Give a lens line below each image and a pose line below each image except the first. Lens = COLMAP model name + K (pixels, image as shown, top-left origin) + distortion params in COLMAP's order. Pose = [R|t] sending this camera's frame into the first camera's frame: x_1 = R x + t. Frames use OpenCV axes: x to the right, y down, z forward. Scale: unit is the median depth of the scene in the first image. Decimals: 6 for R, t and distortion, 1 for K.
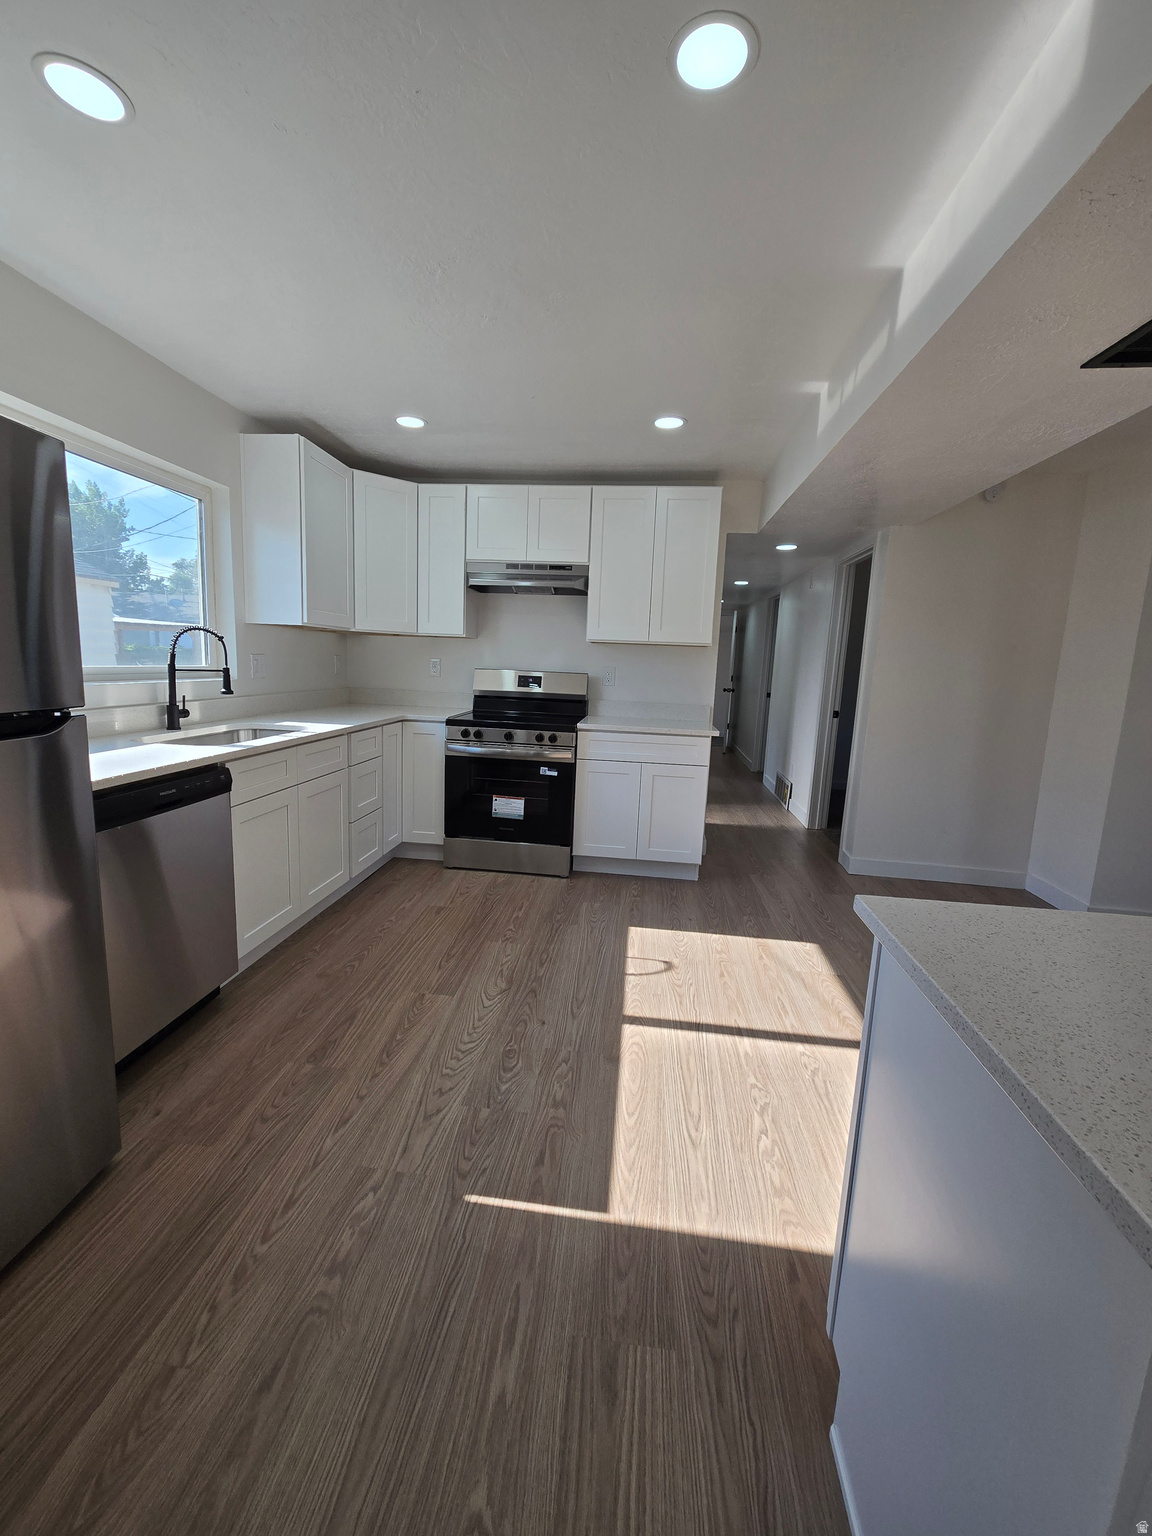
lens RADIAL K [[636.6, 0, 564.1], [0, 636.6, 765.8], [0, 0, 1]] dist [0.002540, -0.000321]
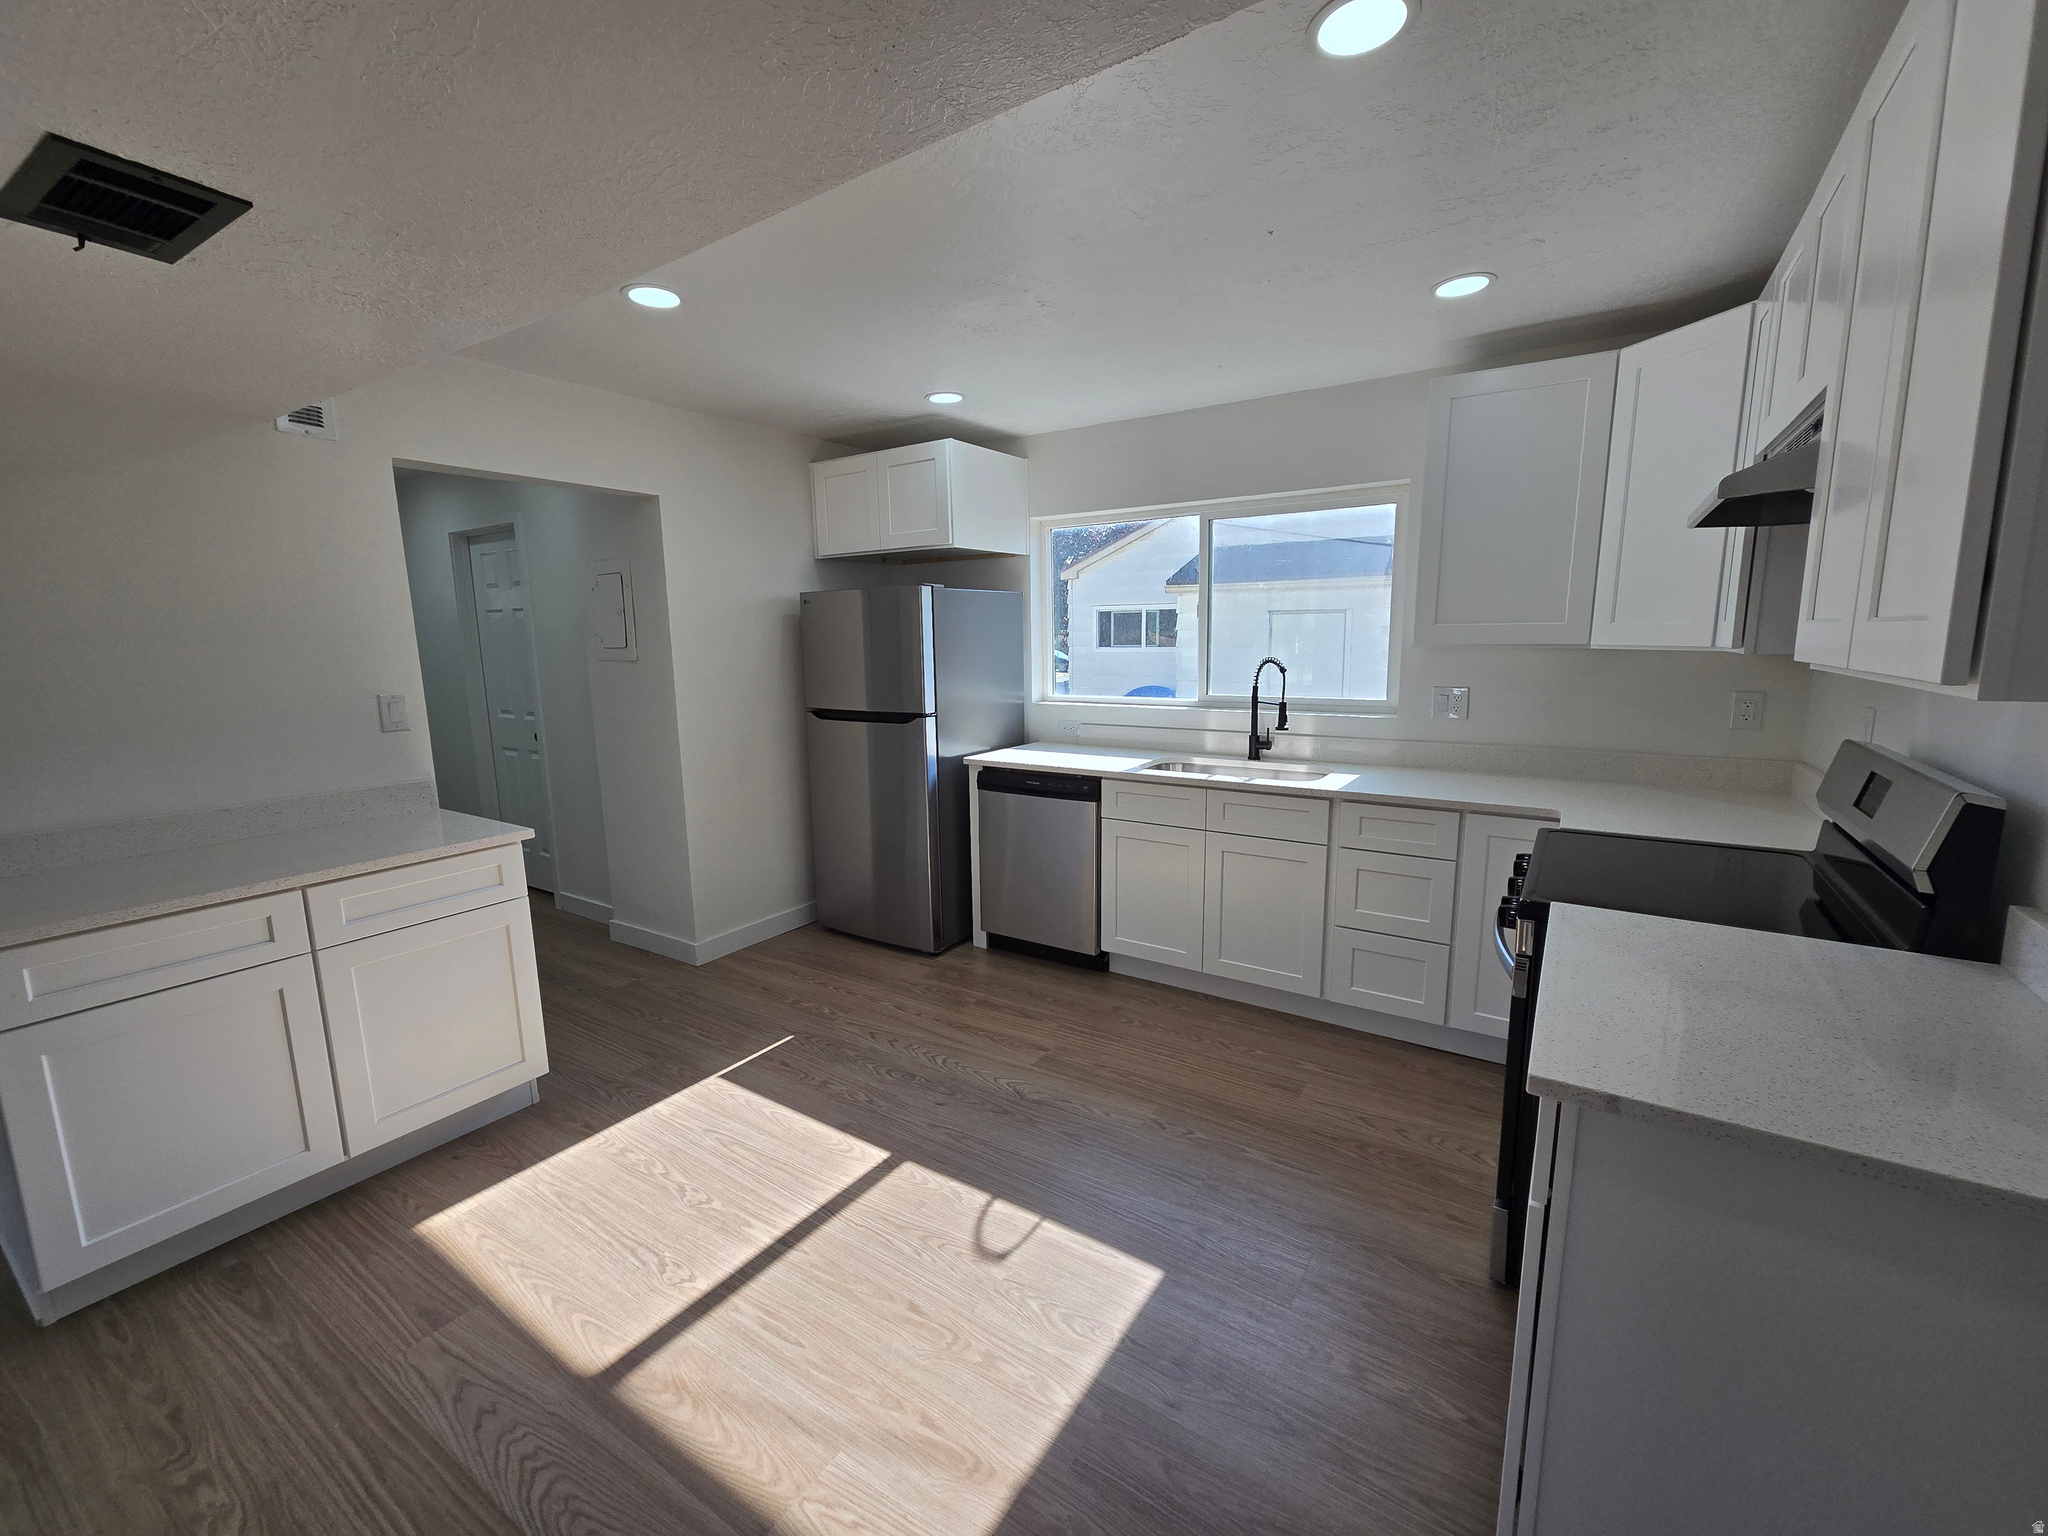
lens RADIAL K [[835.1, 0, 1006.7], [0, 835.1, 776.0], [0, 0, 1]] dist [-0.002803, -0.000412]
pose [[-0.455258, 0.112848, -0.883179, 0.909060], [-0.148798, 0.968342, 0.200431, -0.290104], [0.877838, 0.222663, -0.424054, 1.485231]]
